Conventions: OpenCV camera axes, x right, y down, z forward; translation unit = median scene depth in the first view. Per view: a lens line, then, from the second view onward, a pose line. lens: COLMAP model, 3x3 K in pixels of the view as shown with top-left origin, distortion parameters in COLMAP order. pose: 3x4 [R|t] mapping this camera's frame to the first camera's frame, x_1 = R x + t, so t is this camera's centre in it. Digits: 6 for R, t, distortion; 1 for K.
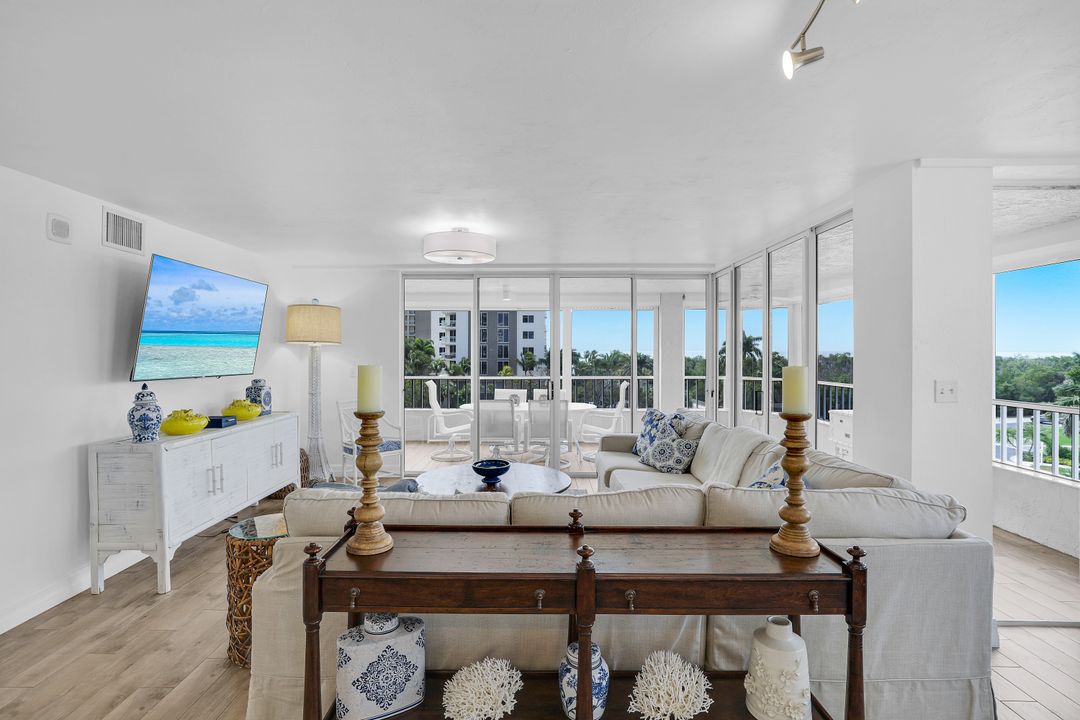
lens RADIAL K [[519.9, 0, 536.6], [0, 519.9, 351.0], [0, 0, 1]] dist [-0.002292, -0.000065]
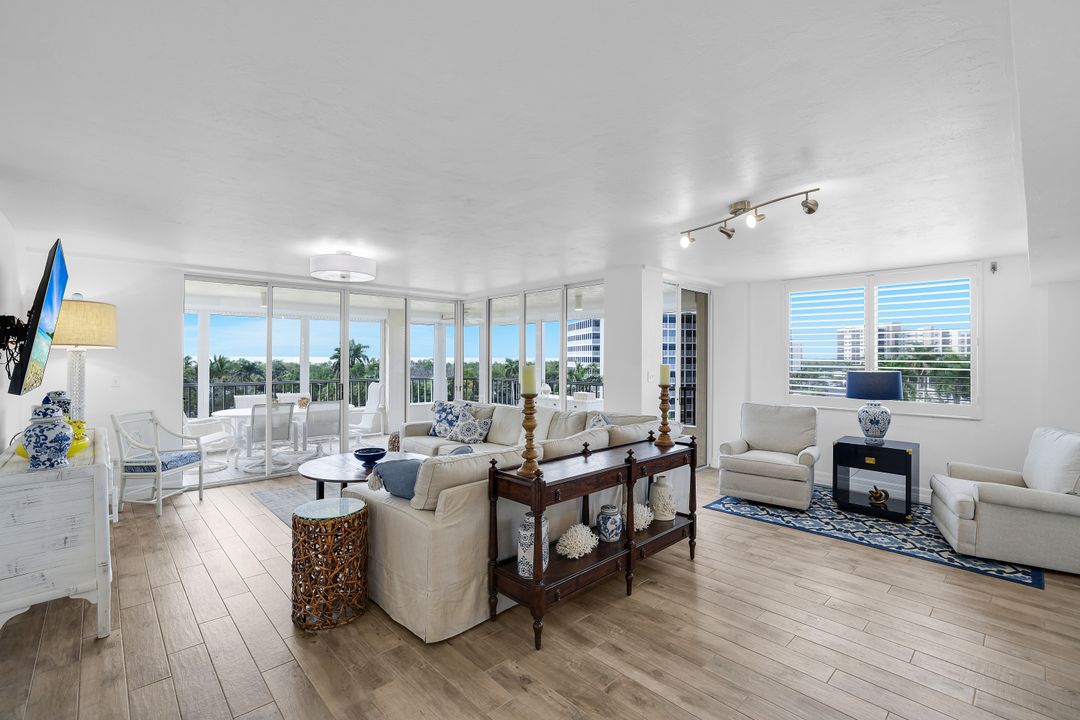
lens RADIAL K [[470.2, 0, 540.0], [0, 470.2, 360.0], [0, 0, 1]] dist [-0.015476, 0.000051]
pose [[0.718707, -0.003080, 0.695306, -0.550615], [-0.000732, 0.999986, 0.005186, 0.001355], [-0.695312, -0.004236, 0.718695, -0.041228]]
